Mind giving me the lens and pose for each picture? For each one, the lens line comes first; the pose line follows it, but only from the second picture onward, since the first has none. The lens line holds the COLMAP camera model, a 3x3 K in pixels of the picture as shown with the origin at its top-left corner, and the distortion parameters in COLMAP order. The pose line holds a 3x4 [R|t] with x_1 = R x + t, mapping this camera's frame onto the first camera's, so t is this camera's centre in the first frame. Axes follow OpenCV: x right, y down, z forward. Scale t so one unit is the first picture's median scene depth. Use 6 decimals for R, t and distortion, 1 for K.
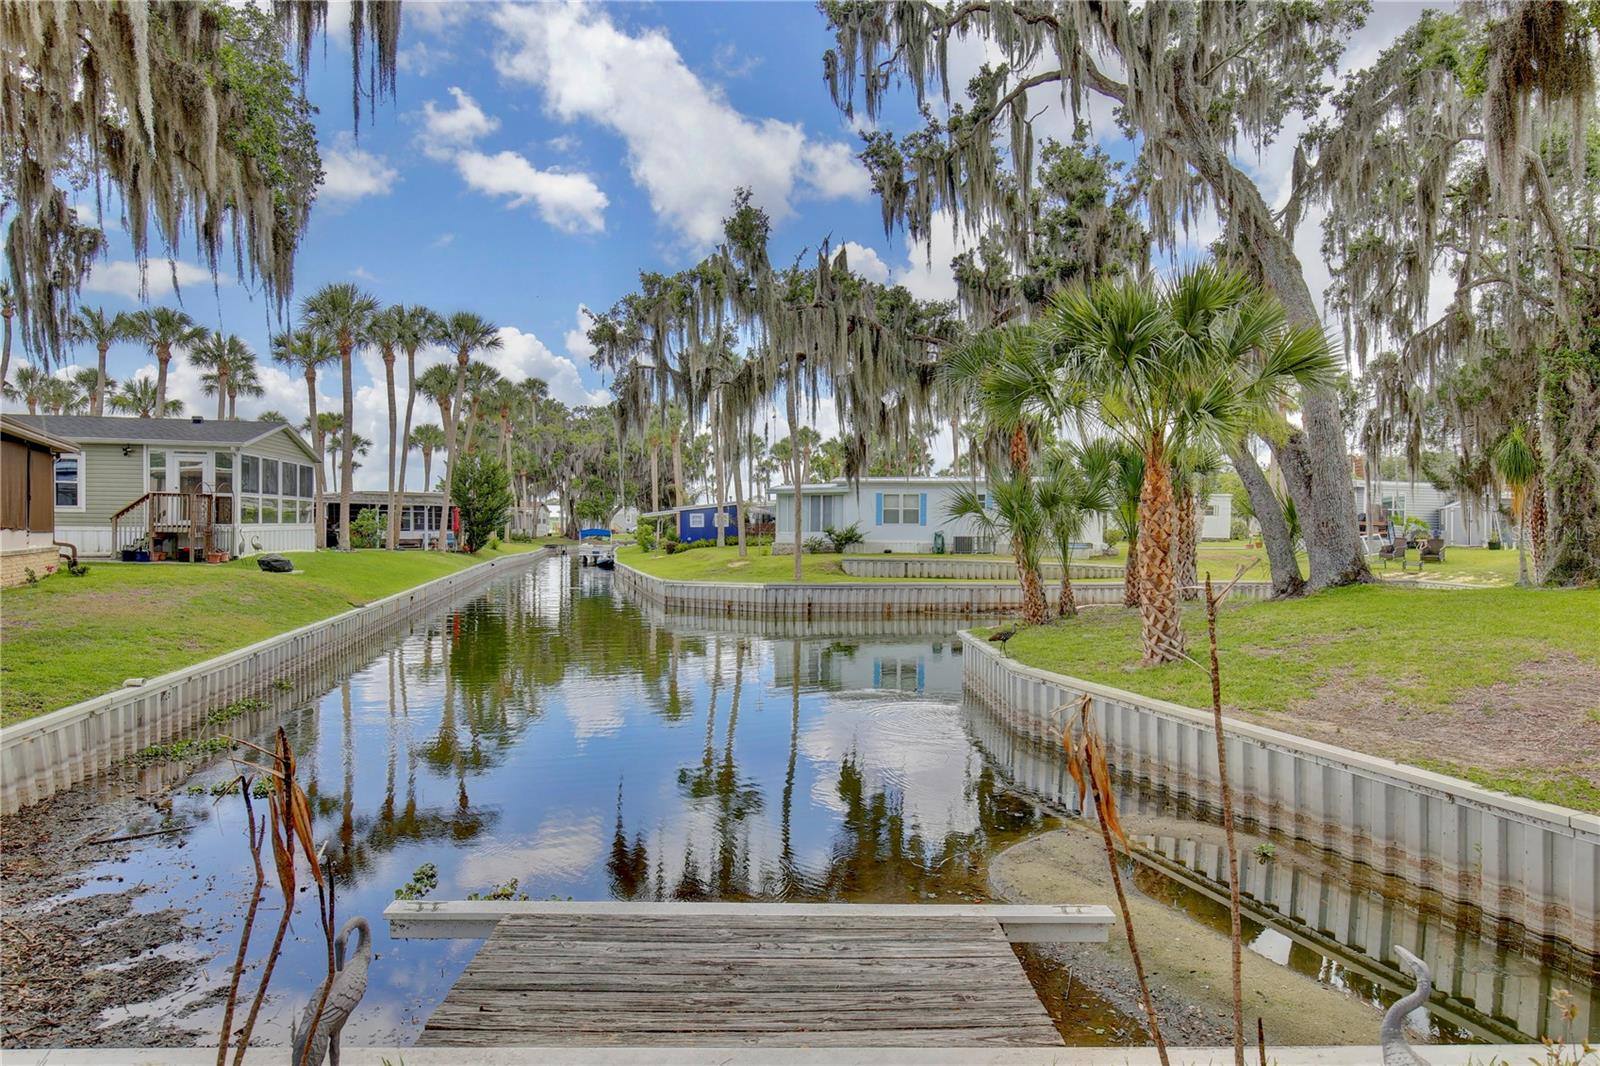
lens RADIAL K [[906.0, 0, 801.9], [0, 906.0, 548.4], [0, 0, 1]] dist [-0.004194, -0.001467]
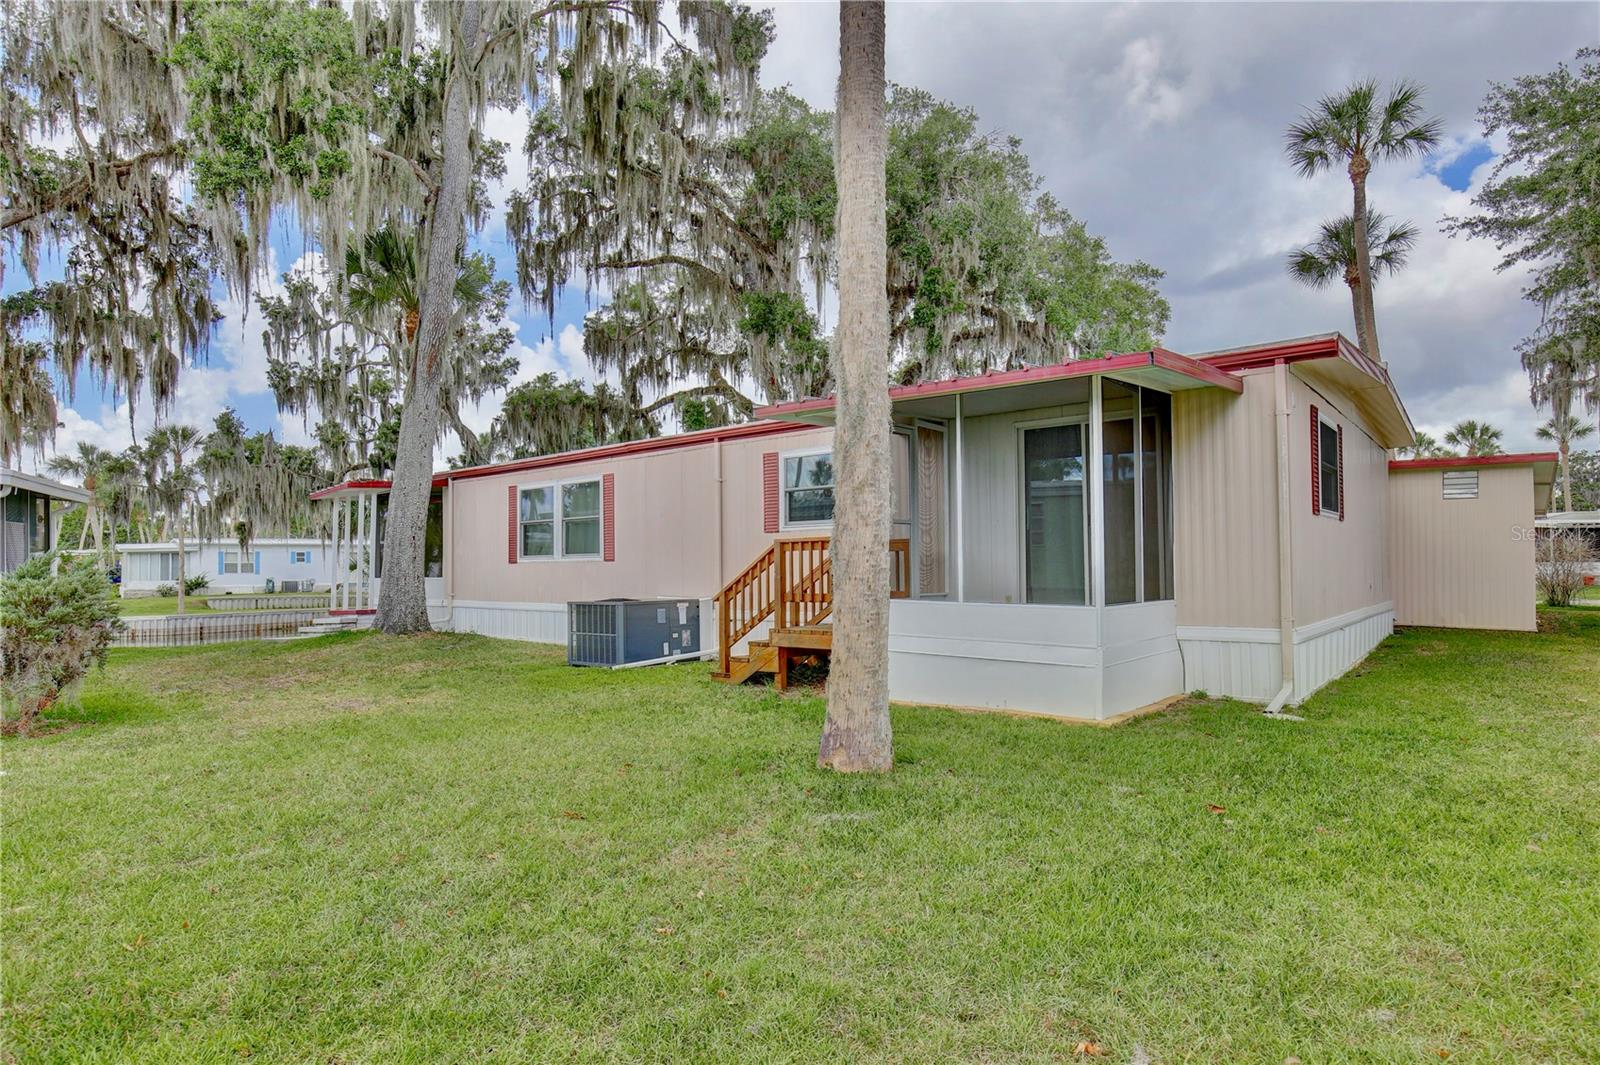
lens RADIAL K [[906.0, 0, 801.9], [0, 906.0, 547.9], [0, 0, 1]] dist [-0.004194, -0.001467]
pose [[0.688859, -0.000104, 0.724896, -0.447201], [0.031607, 0.999053, -0.029893, 0.004741], [-0.724206, 0.043504, 0.688210, -0.876478]]
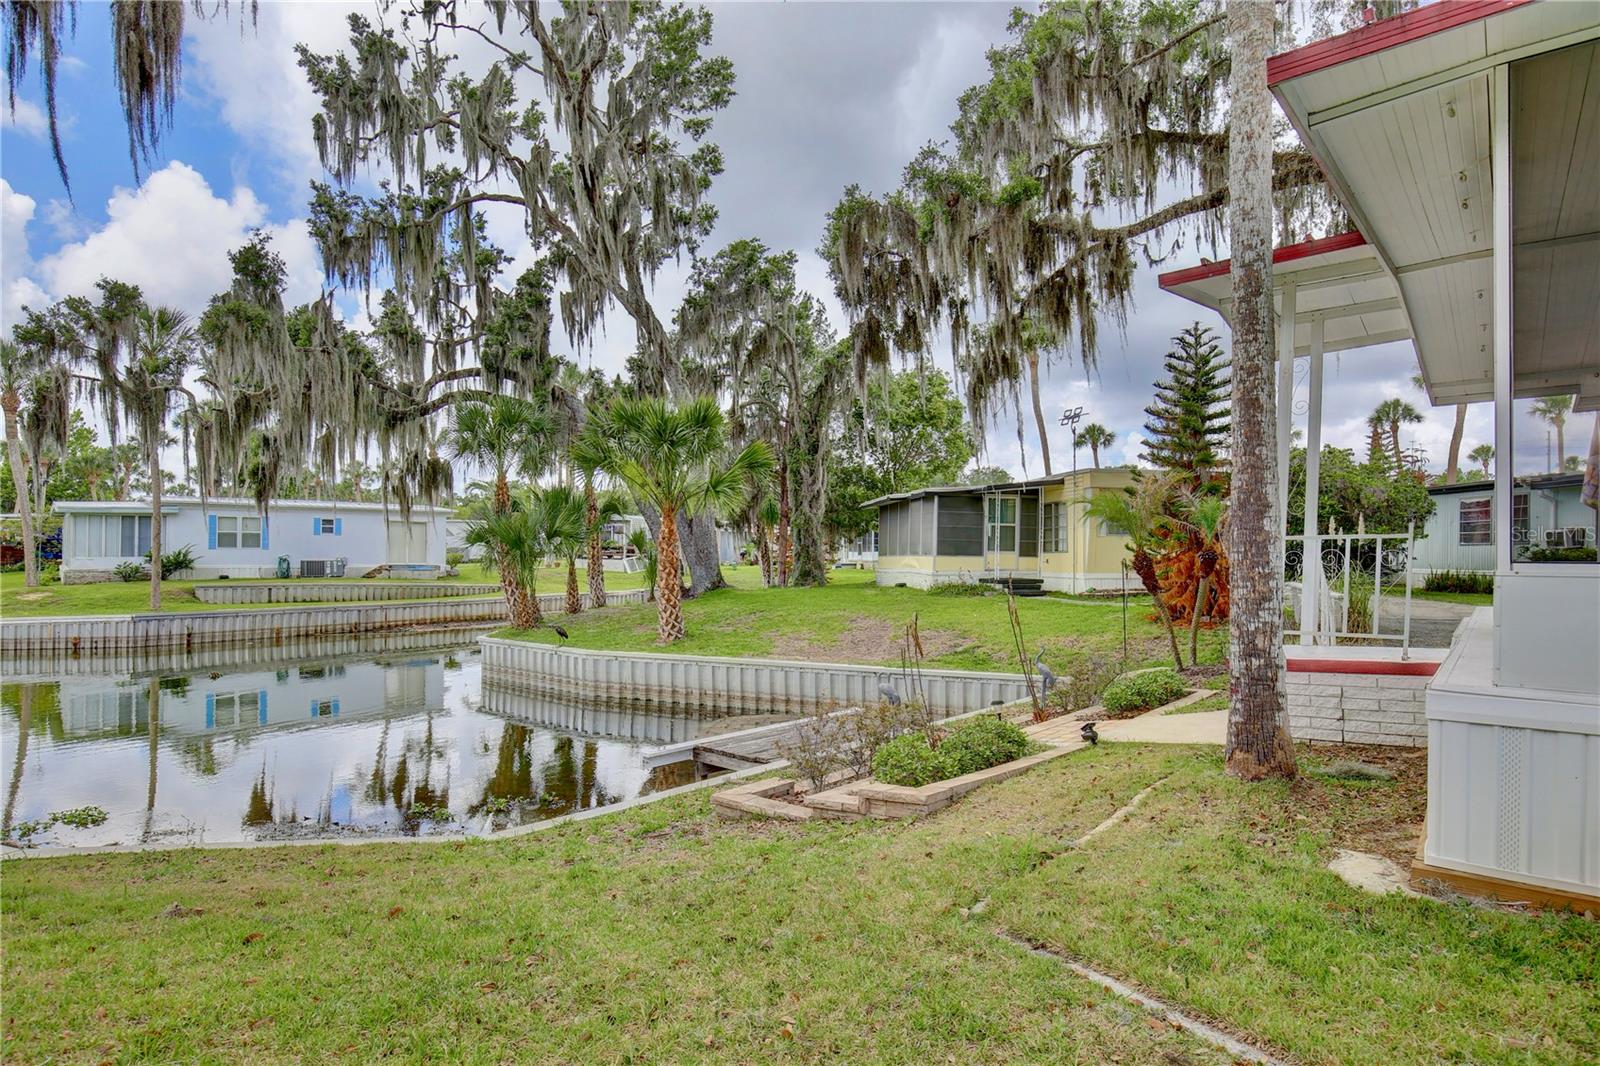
lens RADIAL K [[906.0, 0, 801.9], [0, 906.0, 548.4], [0, 0, 1]] dist [-0.004194, -0.001467]
pose [[0.664586, -0.000418, 0.747212, -0.303468], [0.017011, 0.999749, -0.014571, -0.003664], [-0.747019, 0.022395, 0.664426, -0.107701]]
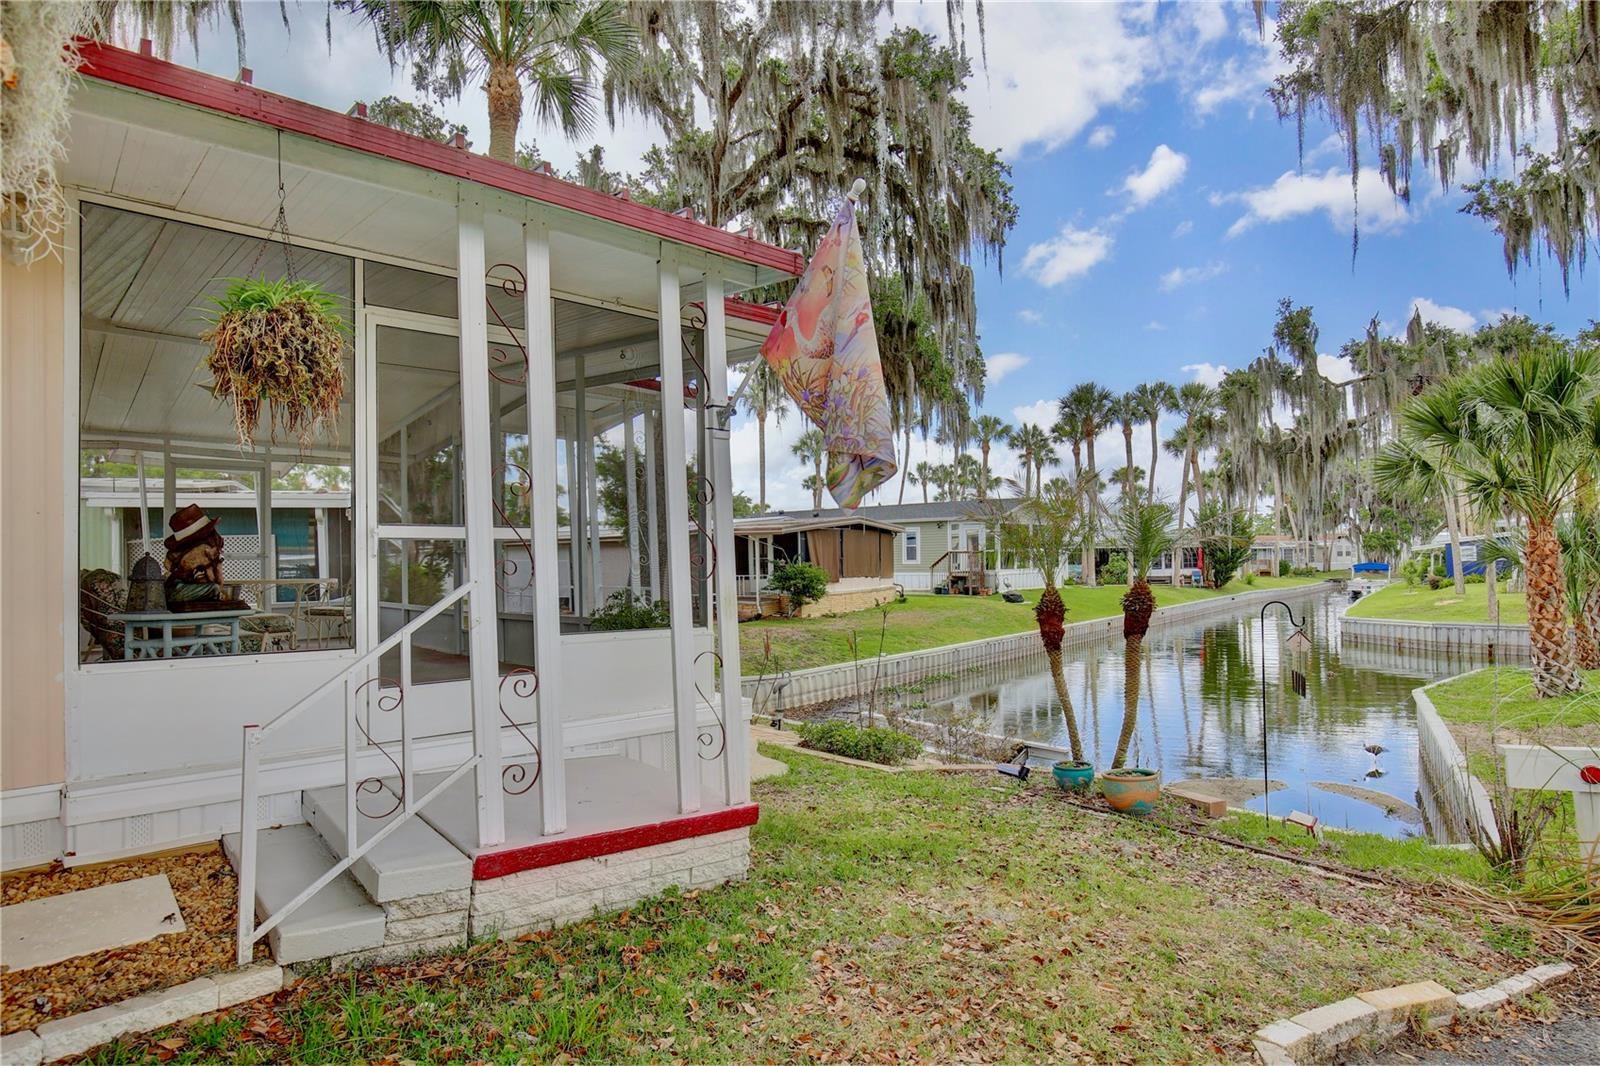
lens RADIAL K [[906.0, 0, 801.9], [0, 906.0, 548.4], [0, 0, 1]] dist [-0.004194, -0.001467]
pose [[0.637490, -0.028457, -0.769933, 0.322002], [0.001780, 0.999369, -0.035463, -0.010030], [0.770457, 0.021236, 0.637138, -0.204207]]
